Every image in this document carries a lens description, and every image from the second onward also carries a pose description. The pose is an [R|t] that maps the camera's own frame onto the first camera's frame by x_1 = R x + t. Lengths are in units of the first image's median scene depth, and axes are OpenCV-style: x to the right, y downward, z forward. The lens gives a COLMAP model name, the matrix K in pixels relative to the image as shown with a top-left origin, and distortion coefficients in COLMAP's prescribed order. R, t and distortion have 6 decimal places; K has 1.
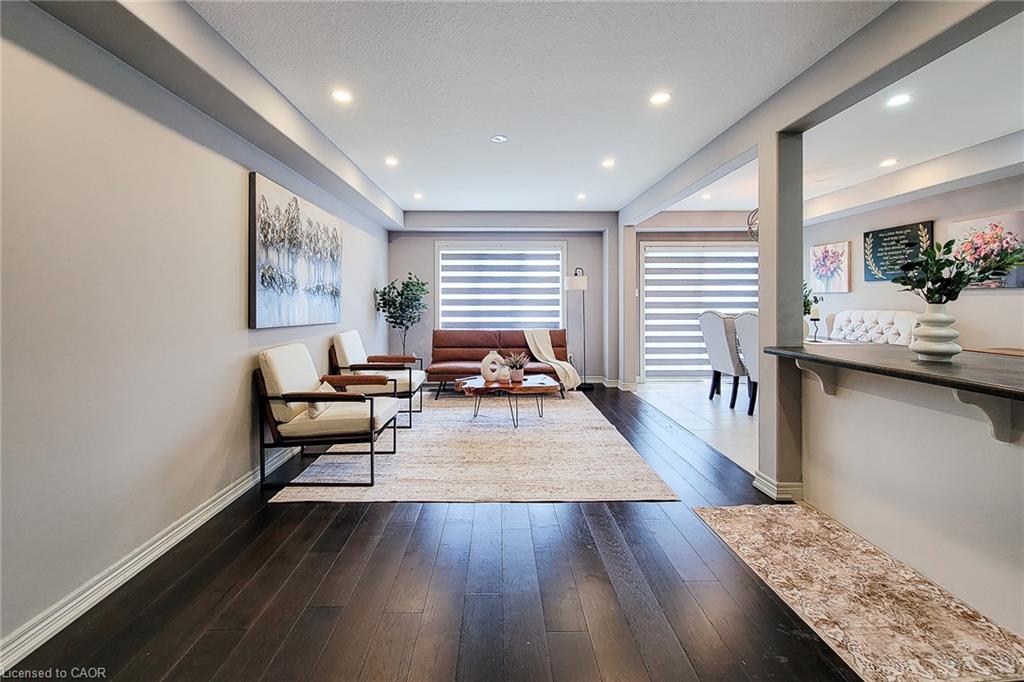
lens RADIAL K [[429.2, 0, 501.7], [0, 429.2, 306.1], [0, 0, 1]] dist [-0.000471, -0.000780]
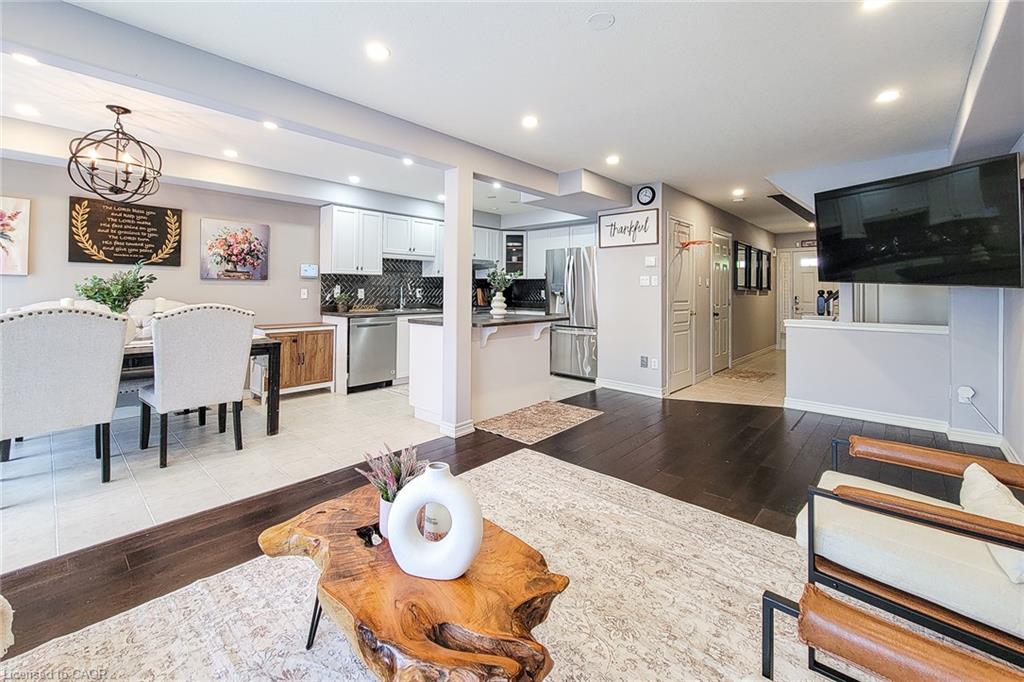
lens RADIAL K [[429.2, 0, 501.7], [0, 429.2, 306.1], [0, 0, 1]] dist [-0.000471, -0.000780]
pose [[-0.721973, -0.027413, 0.691378, -0.227551], [0.002204, 0.999119, 0.041916, -0.011959], [-0.691917, 0.031786, -0.721277, 1.110386]]
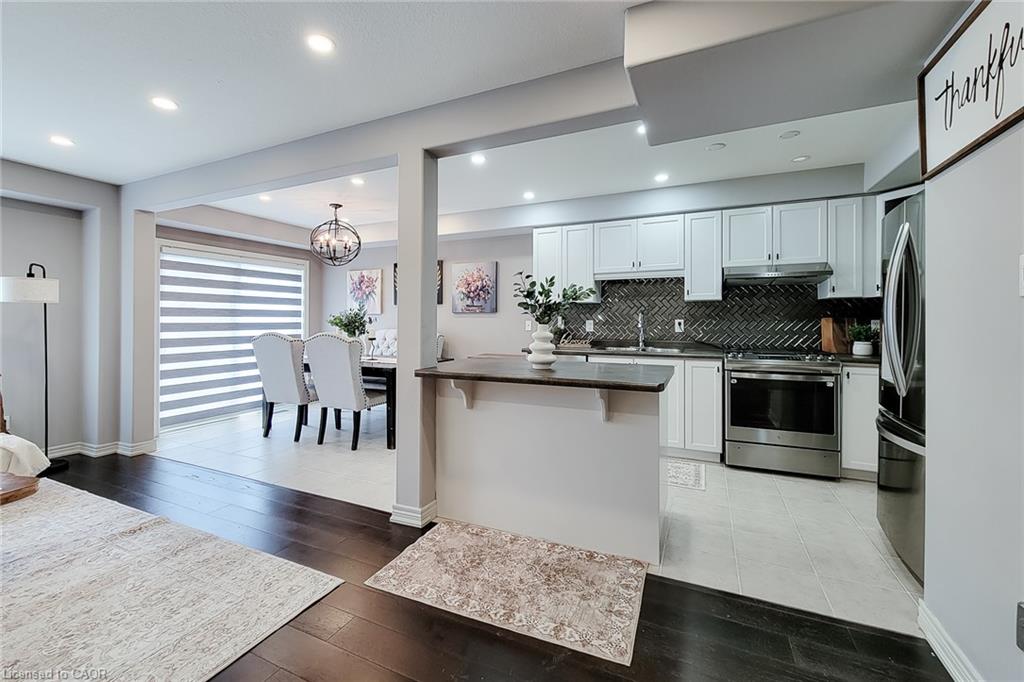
lens RADIAL K [[431.0, 0, 509.8], [0, 431.0, 319.6], [0, 0, 1]] dist [0.001196, 0.000463]
pose [[0.434447, 0.004887, 0.900684, -0.085682], [0.008858, 0.999914, -0.009698, -0.003375], [-0.900654, 0.012192, 0.434366, 0.221395]]
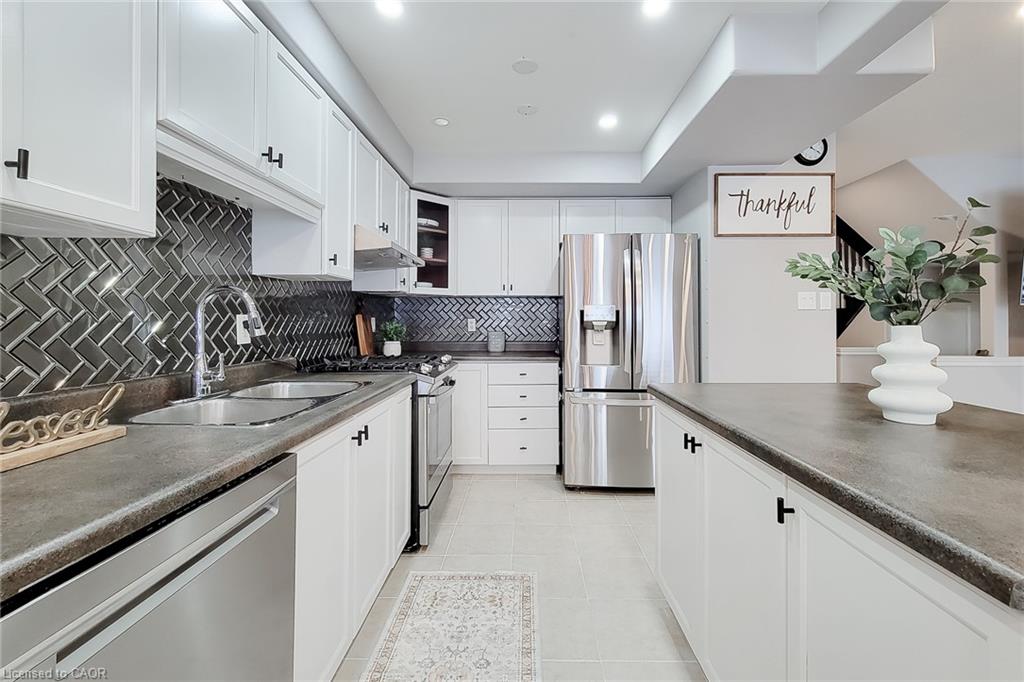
lens RADIAL K [[431.0, 0, 509.8], [0, 431.0, 319.6], [0, 0, 1]] dist [0.001196, 0.000463]
pose [[-0.998627, -0.005302, 0.052122, 0.652867], [-0.004708, 0.999922, 0.011526, -0.010826], [-0.052179, 0.011265, -0.998574, 0.686831]]
